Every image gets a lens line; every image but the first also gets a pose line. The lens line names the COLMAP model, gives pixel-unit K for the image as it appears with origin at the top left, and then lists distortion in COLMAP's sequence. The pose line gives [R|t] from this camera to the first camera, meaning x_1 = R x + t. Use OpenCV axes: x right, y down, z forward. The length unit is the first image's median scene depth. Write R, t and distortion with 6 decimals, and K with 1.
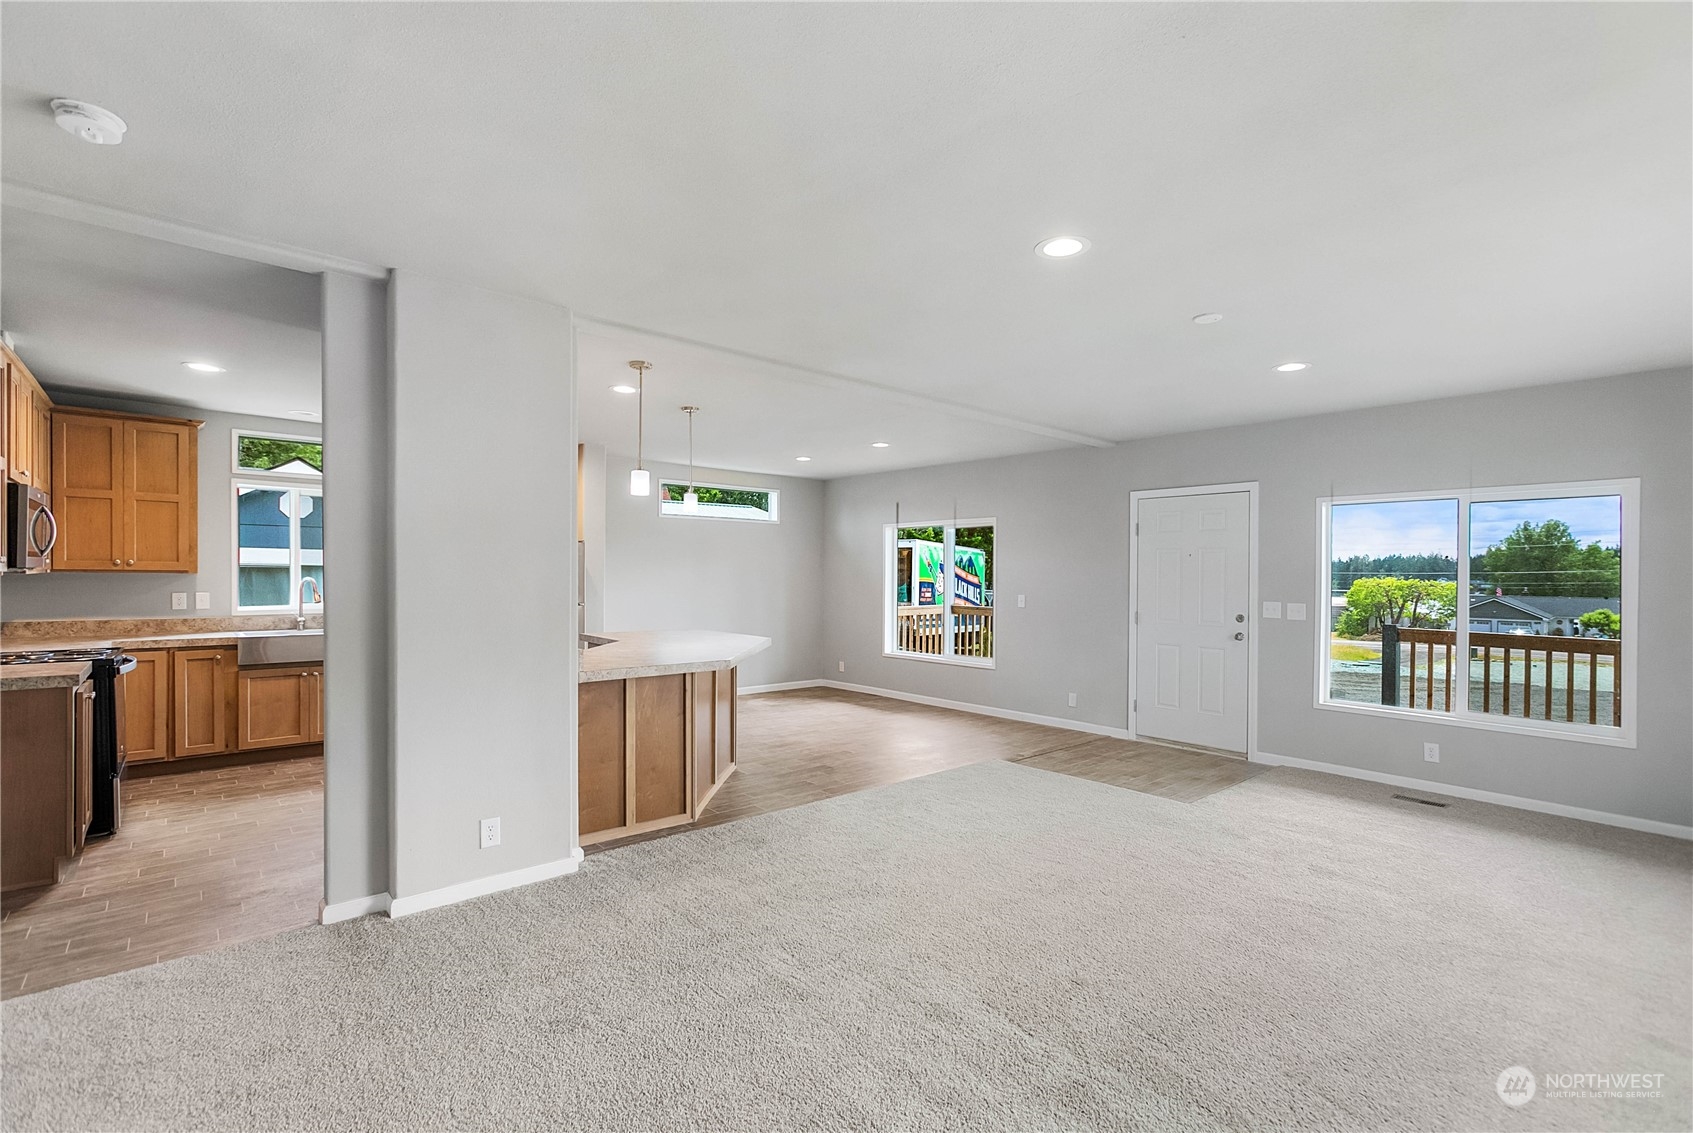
lens RADIAL K [[759.4, 0, 851.0], [0, 759.4, 561.9], [0, 0, 1]] dist [0.003410, 0.000999]
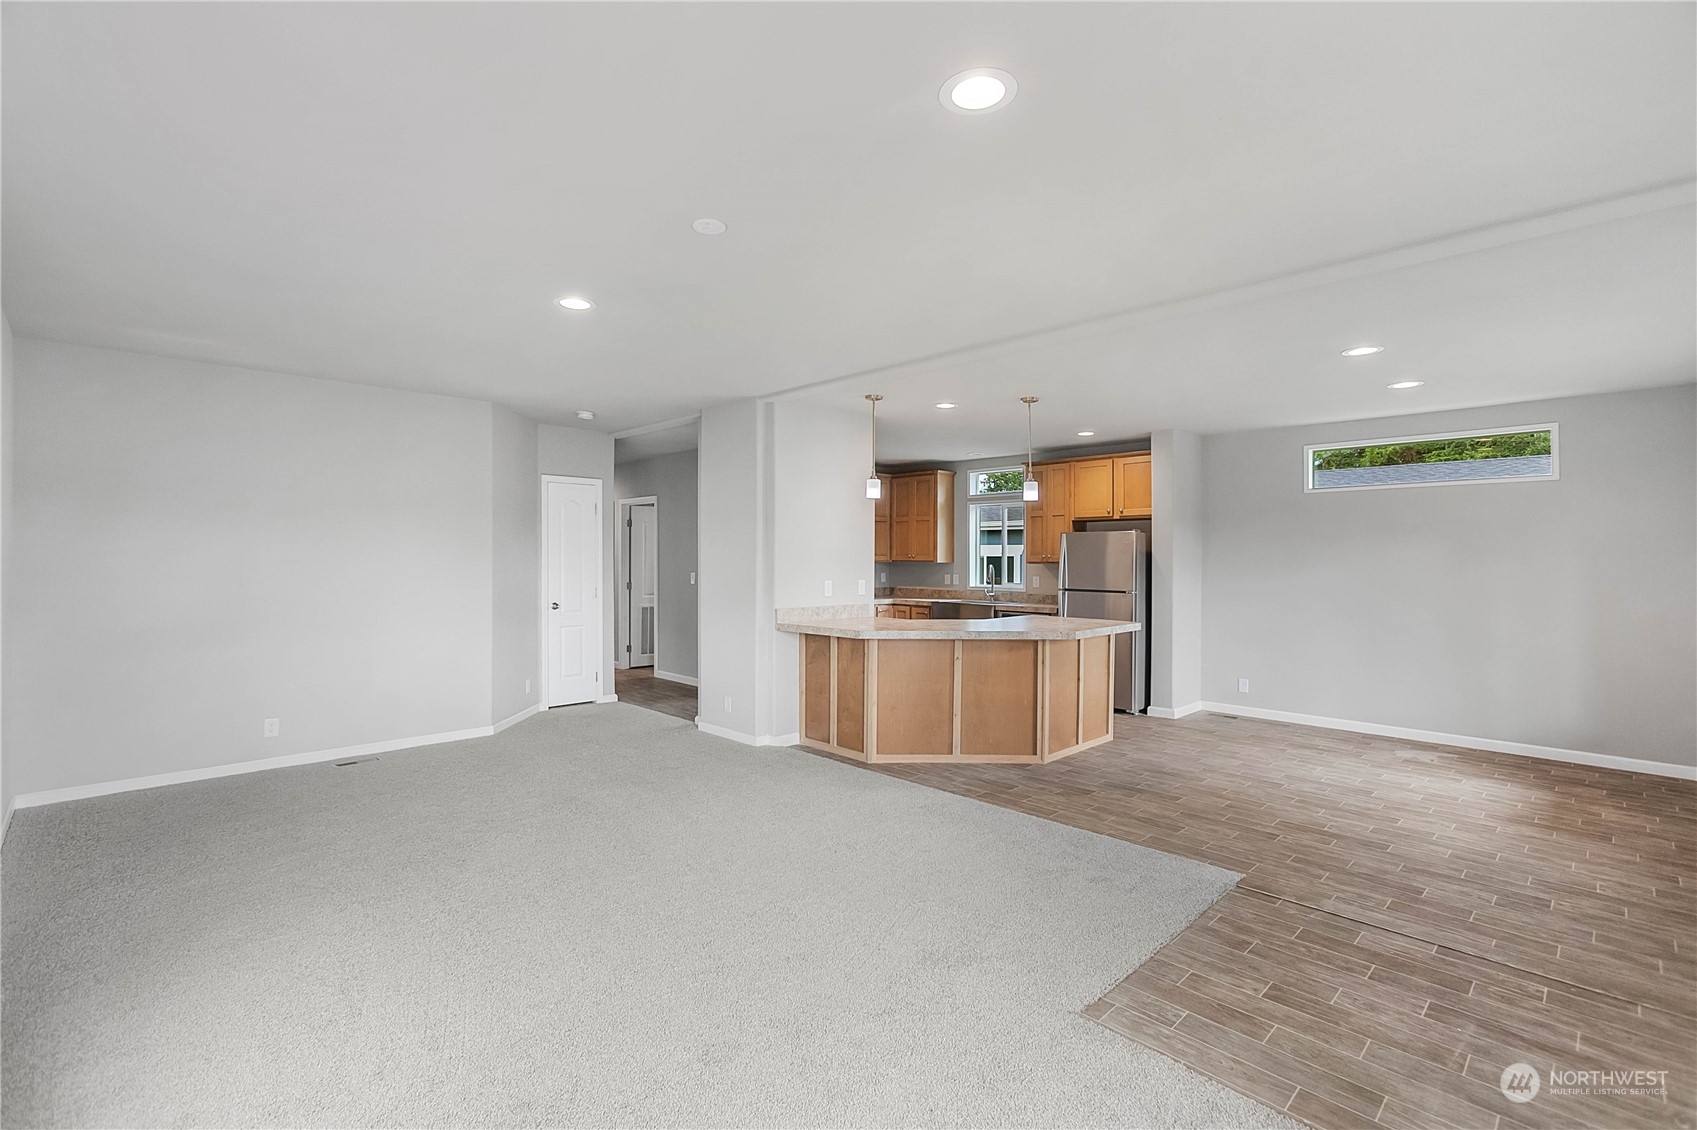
lens RADIAL K [[761.2, 0, 853.0], [0, 761.2, 560.4], [0, 0, 1]] dist [0.003410, 0.000999]
pose [[0.076267, -0.007473, -0.997059, 0.808882], [0.008706, 0.999939, -0.006829, 0.021170], [0.997049, -0.008160, 0.076327, 0.709927]]
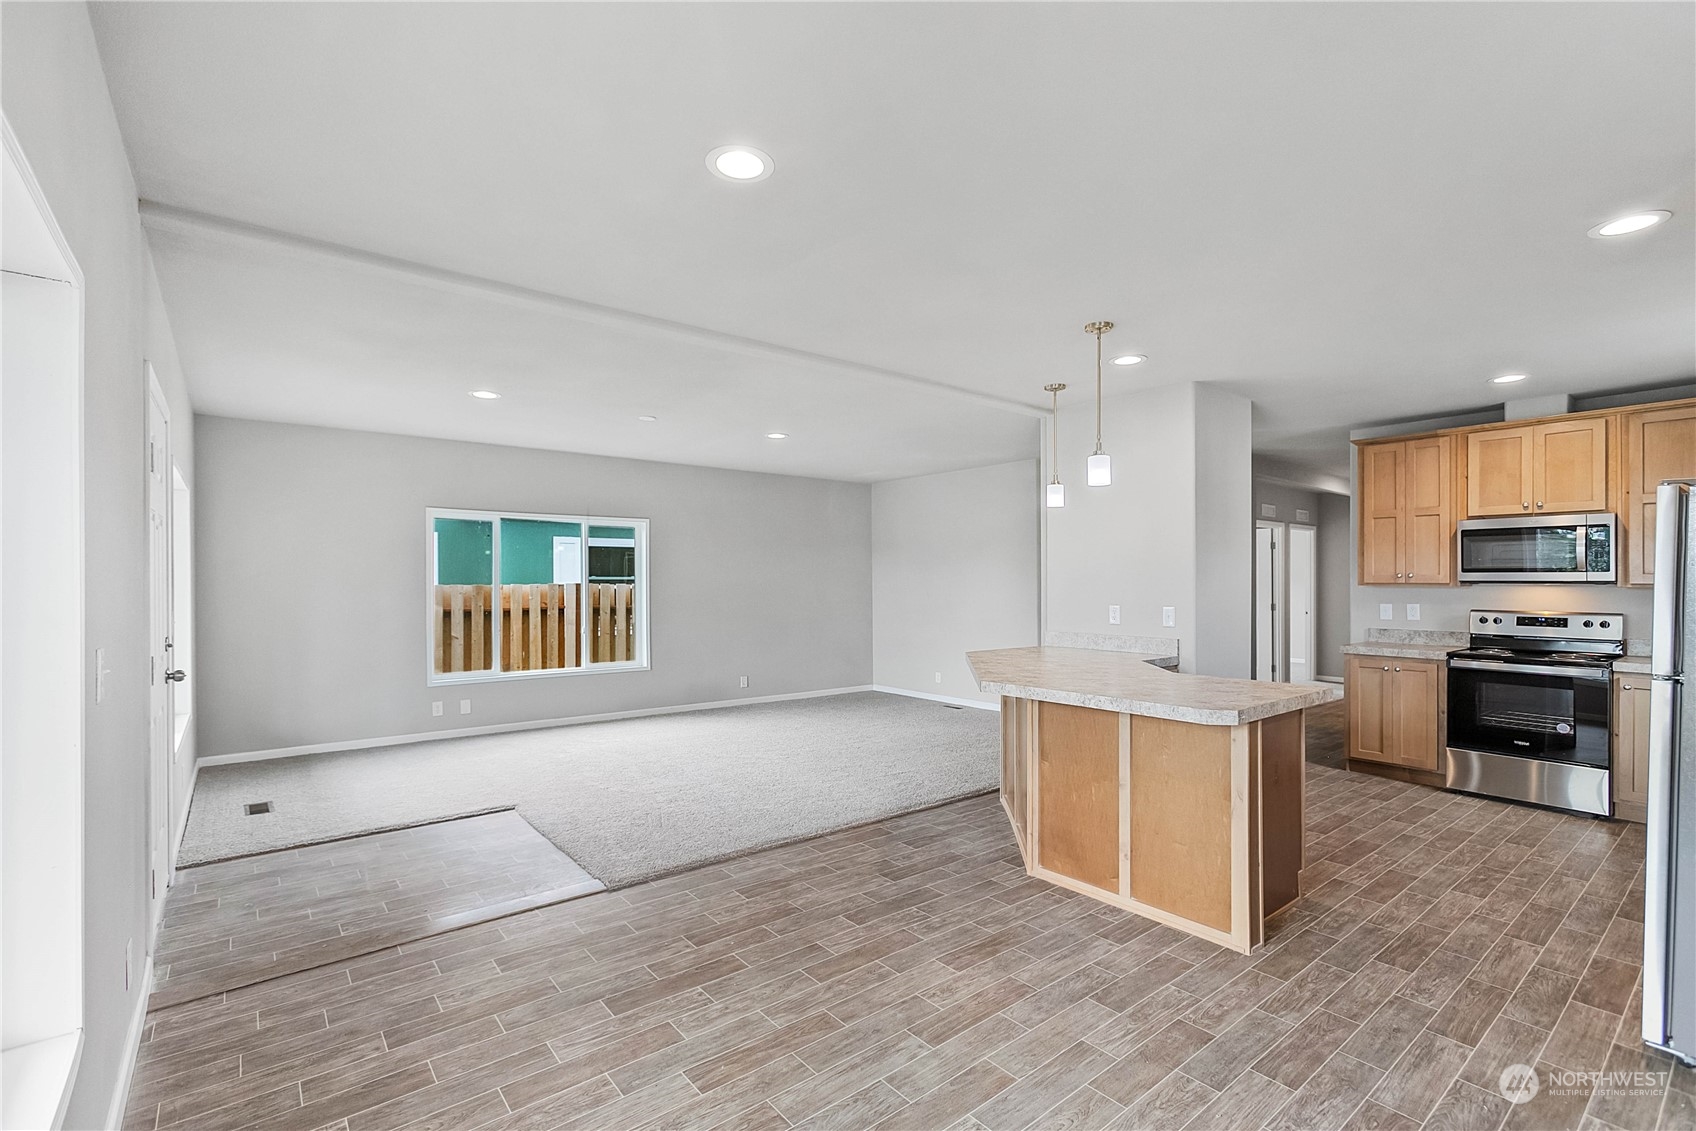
lens RADIAL K [[775.5, 0, 857.7], [0, 775.5, 586.7], [0, 0, 1]] dist [-0.010115, 0.000630]
pose [[-0.999501, -0.011387, 0.029462, -0.021117], [-0.011597, 0.999909, -0.006960, 0.030031], [-0.029380, -0.007299, -0.999542, 1.724029]]
